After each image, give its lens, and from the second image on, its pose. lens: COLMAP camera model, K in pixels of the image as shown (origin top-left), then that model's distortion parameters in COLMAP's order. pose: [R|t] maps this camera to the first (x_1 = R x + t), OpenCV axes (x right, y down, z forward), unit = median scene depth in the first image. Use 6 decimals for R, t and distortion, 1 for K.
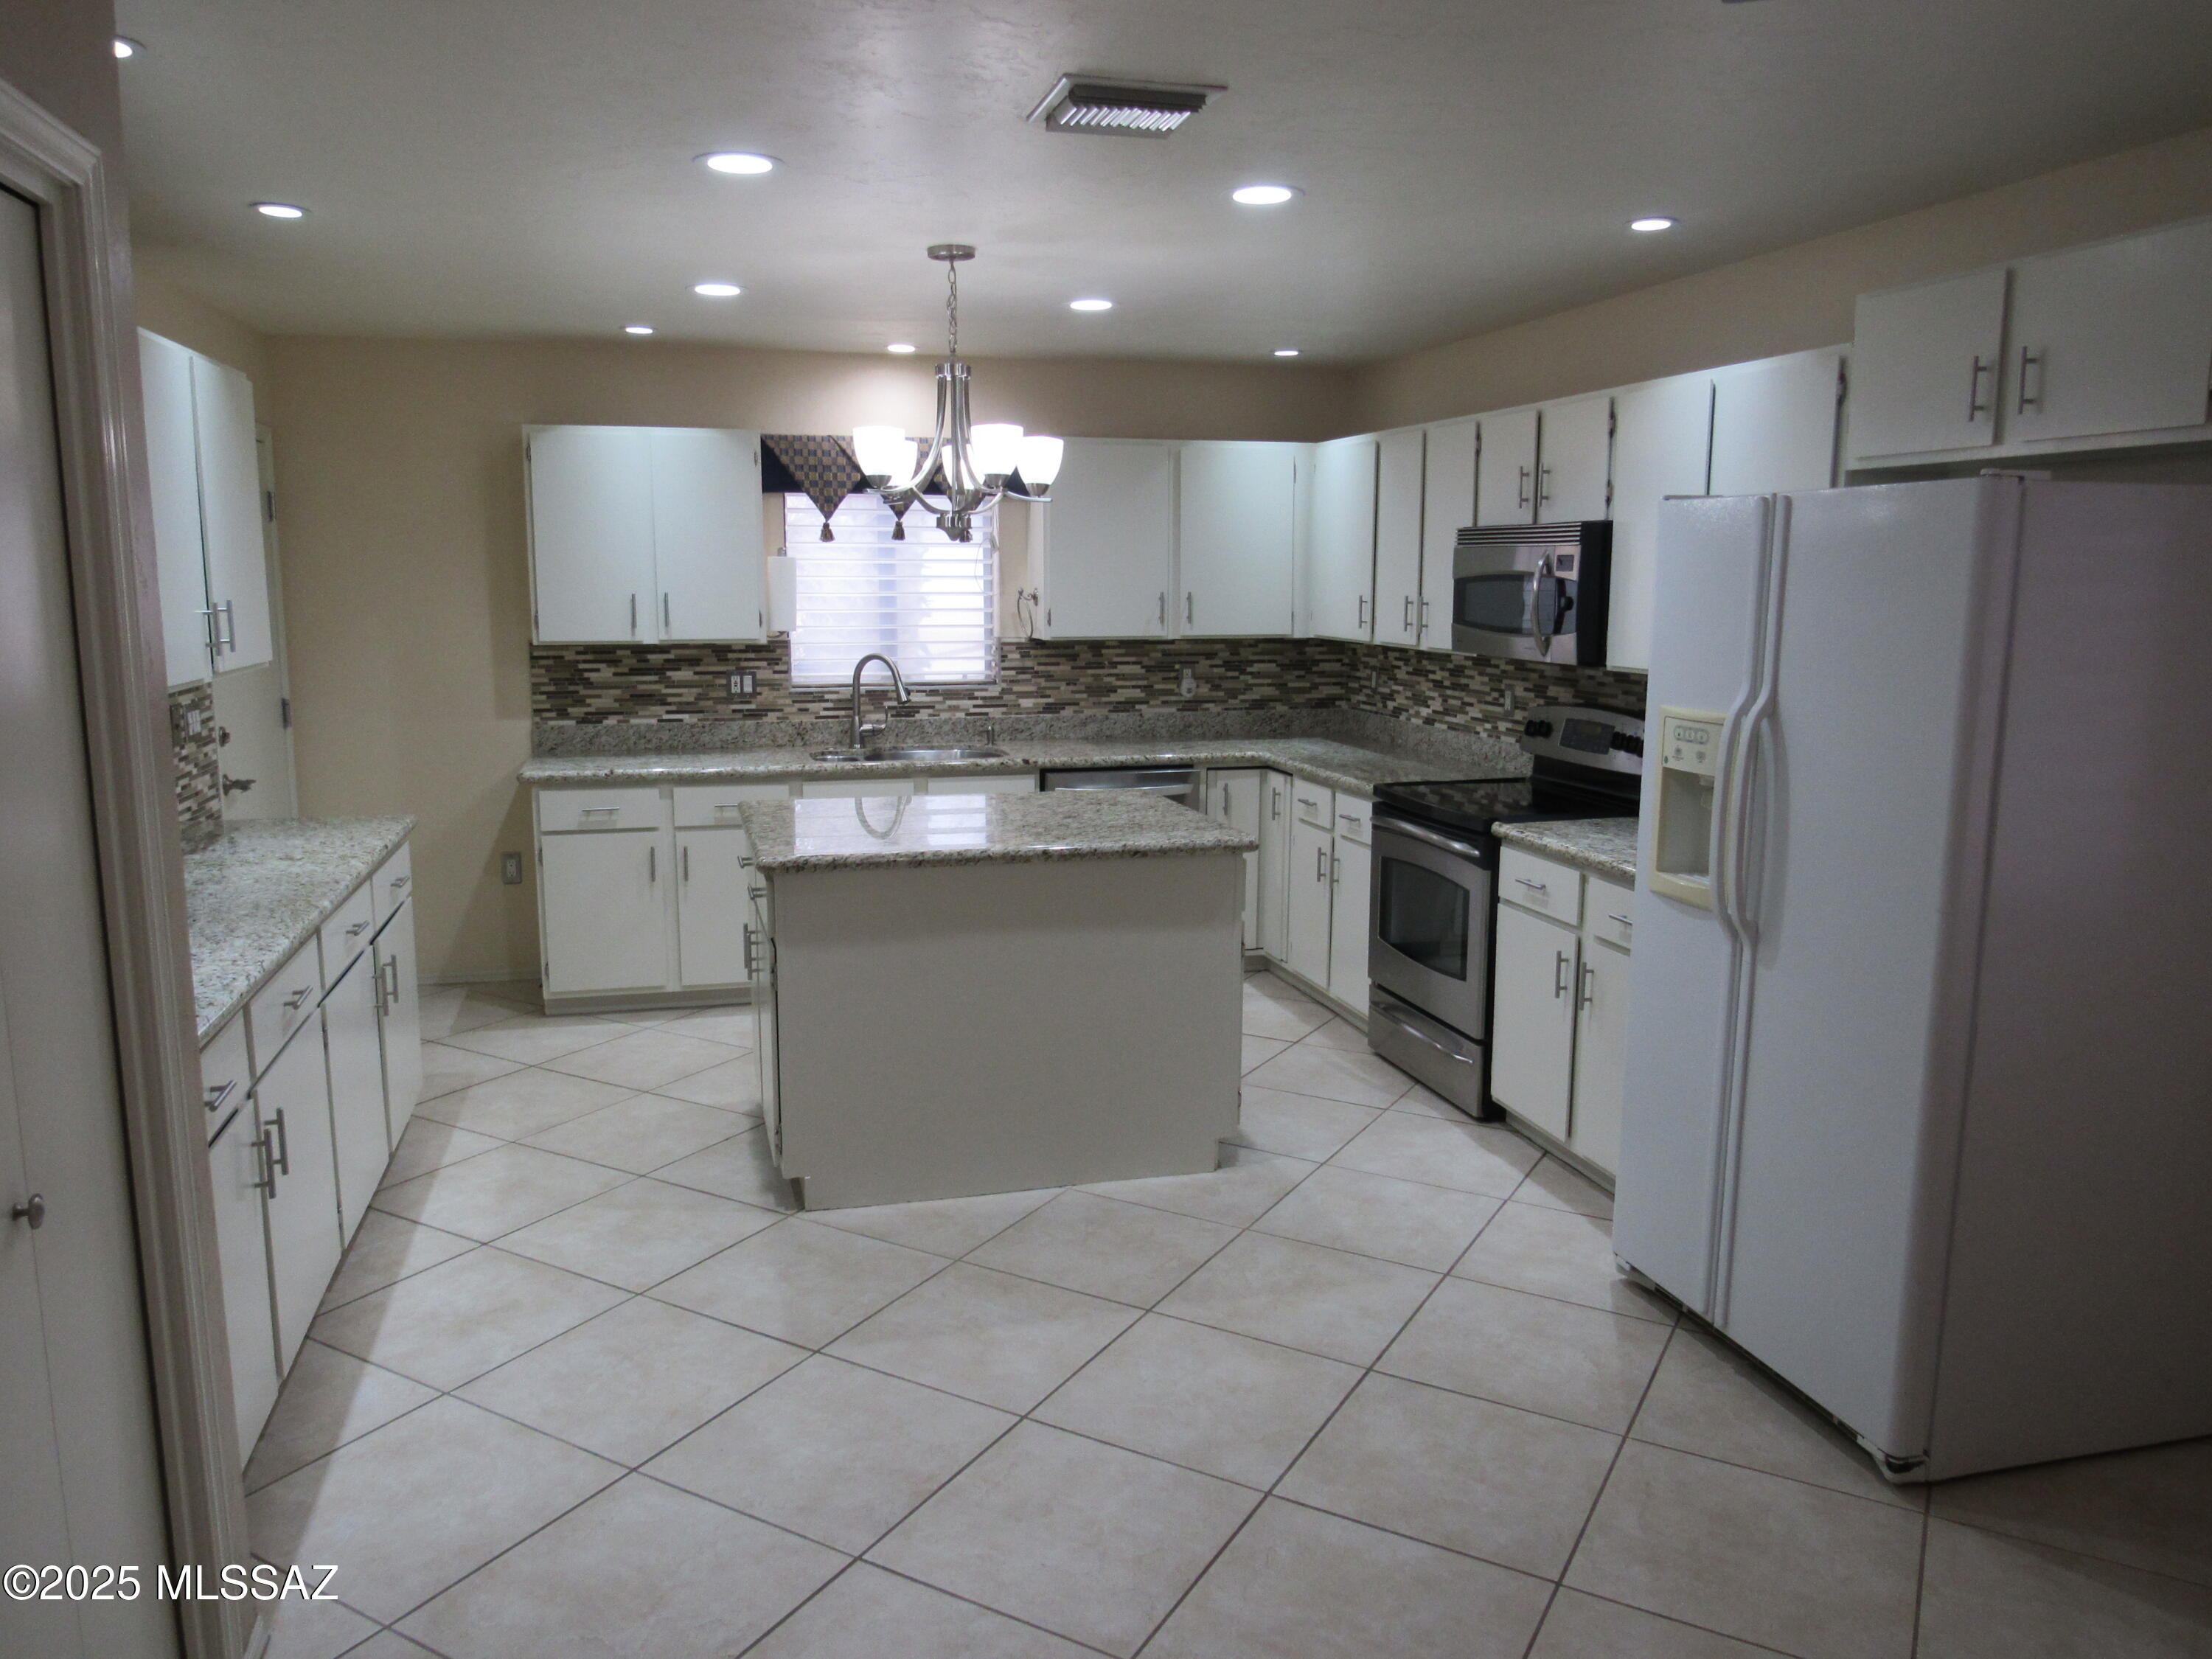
lens RADIAL K [[1568.4, 0, 1106.0], [0, 1568.4, 829.5], [0, 0, 1]] dist [-0.031676, 0.002371]
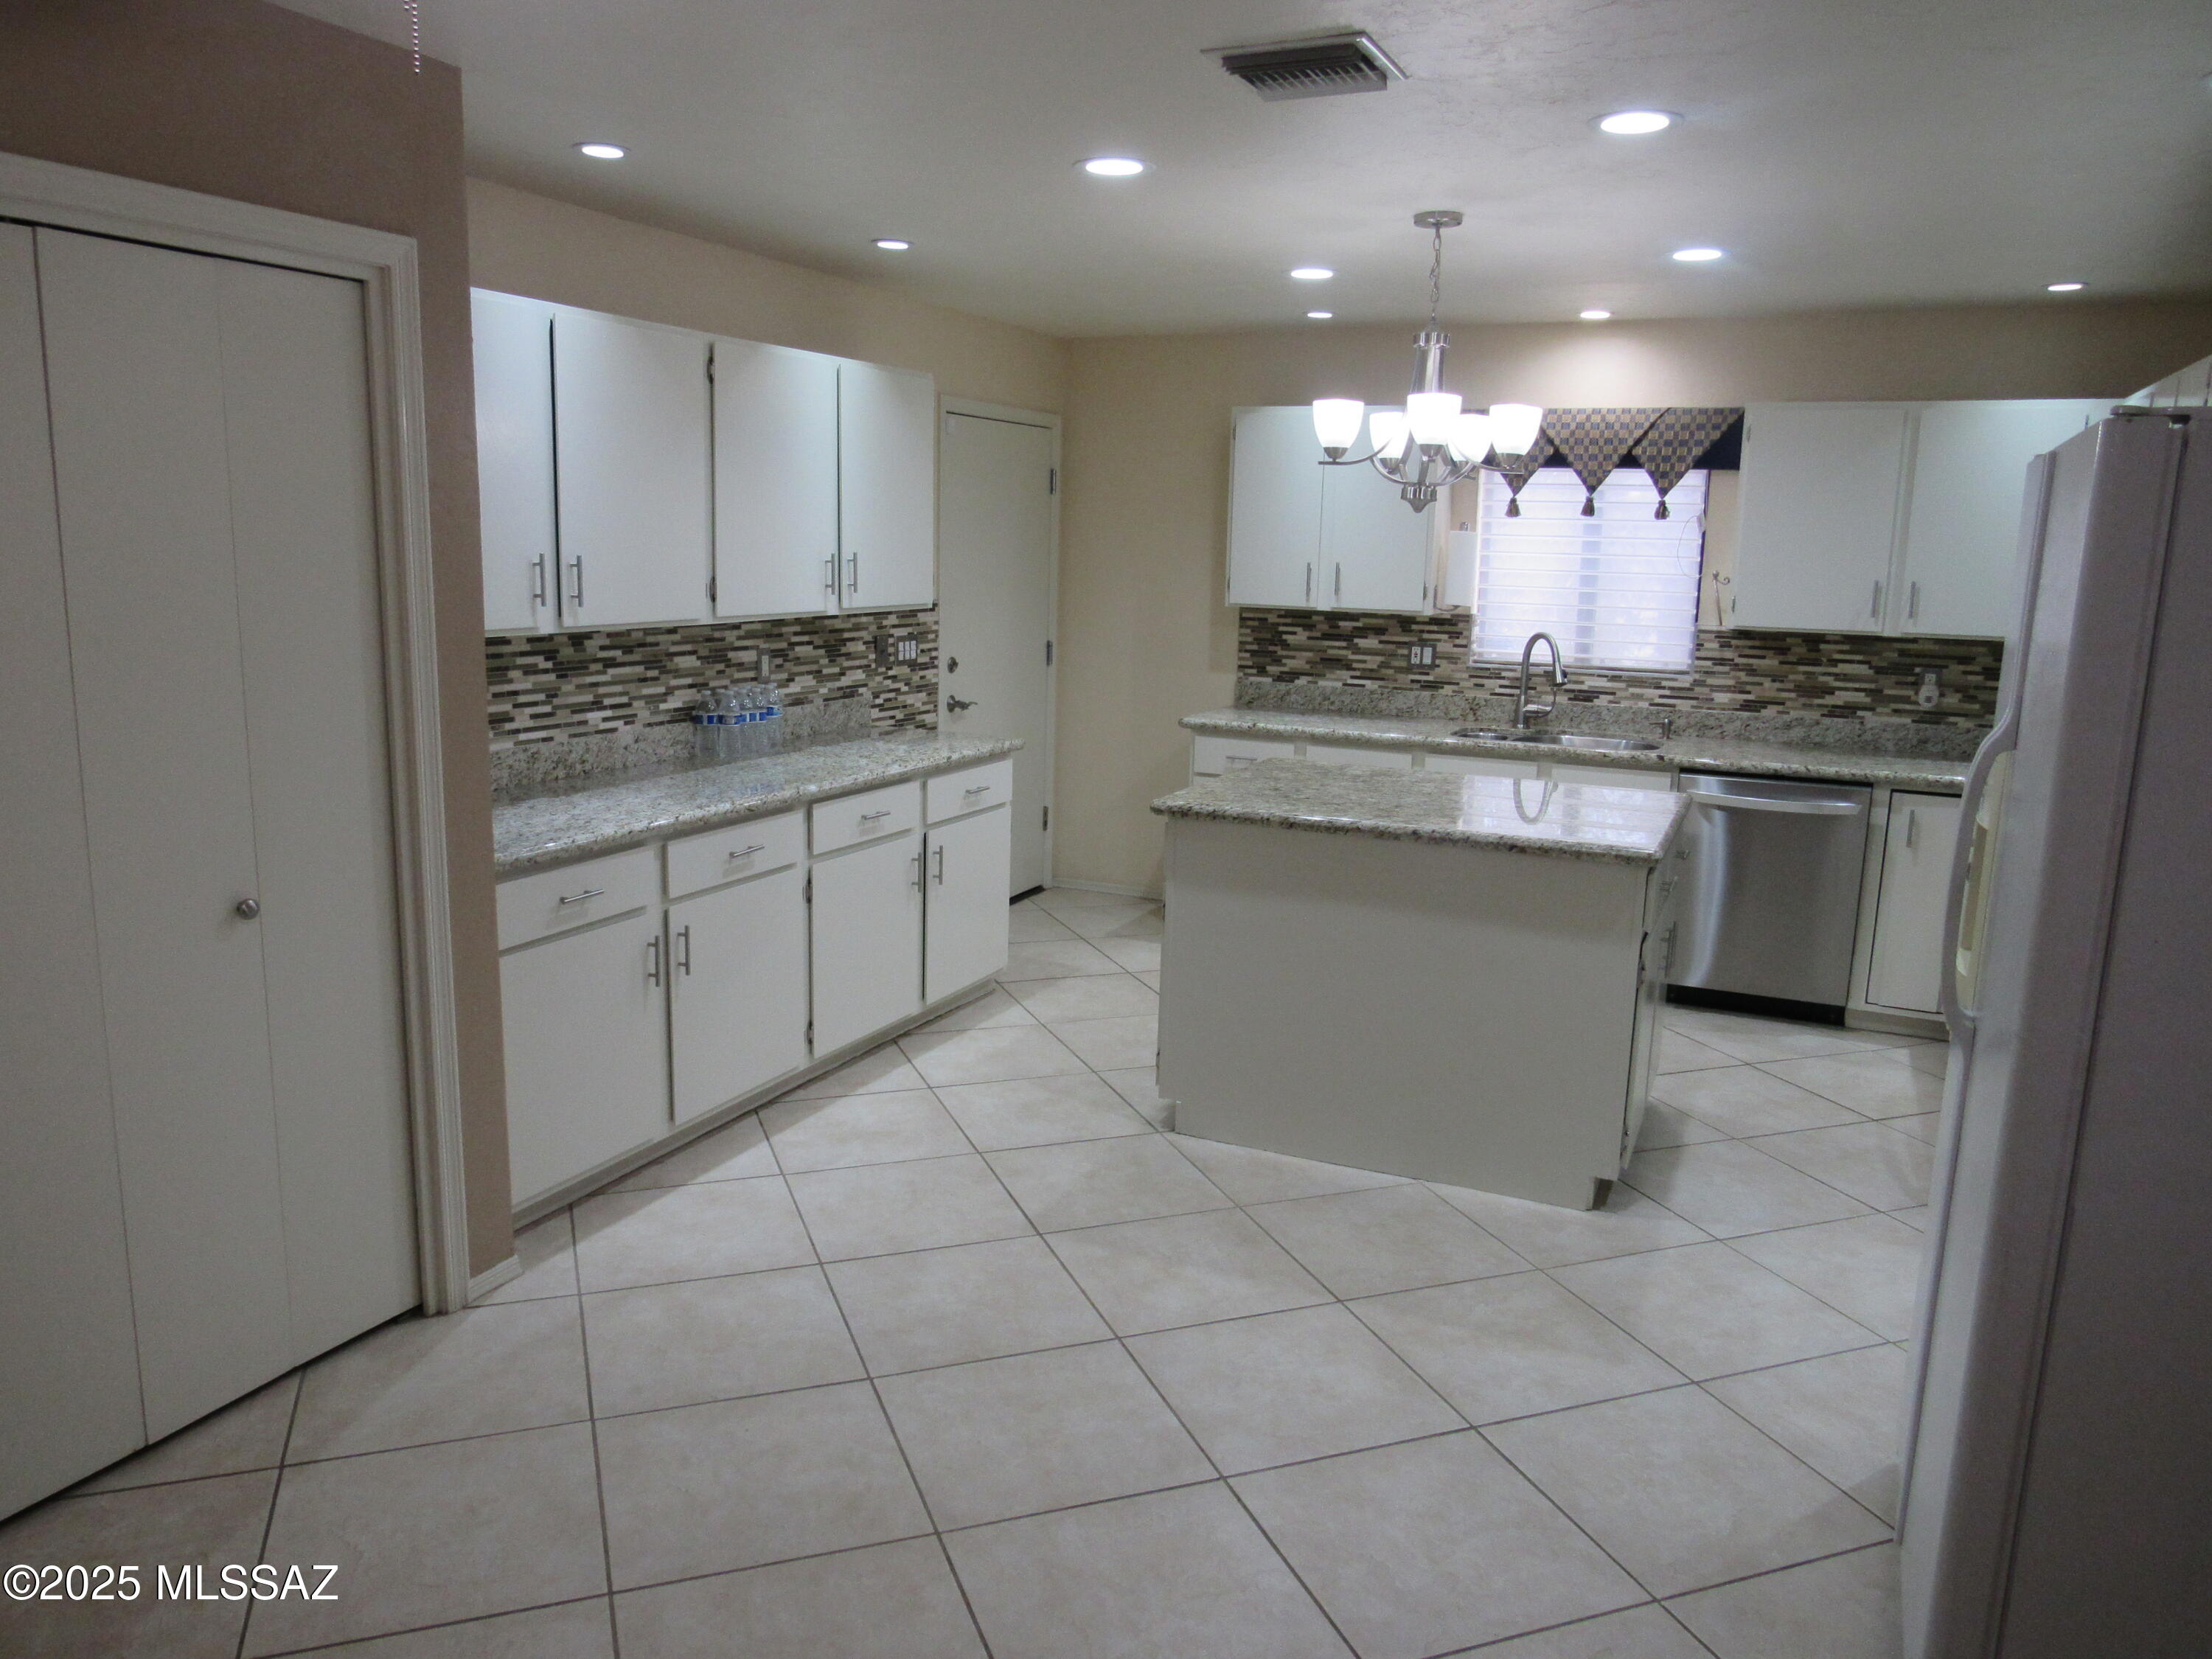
lens RADIAL K [[1581.9, 0, 1106.0], [0, 1581.9, 829.5], [0, 0, 1]] dist [-0.018032, 0.002546]
pose [[0.768087, 0.132109, -0.626569, 0.274222], [-0.125659, 0.990558, 0.054813, -0.010995], [0.627895, 0.036633, 0.777436, 0.072532]]
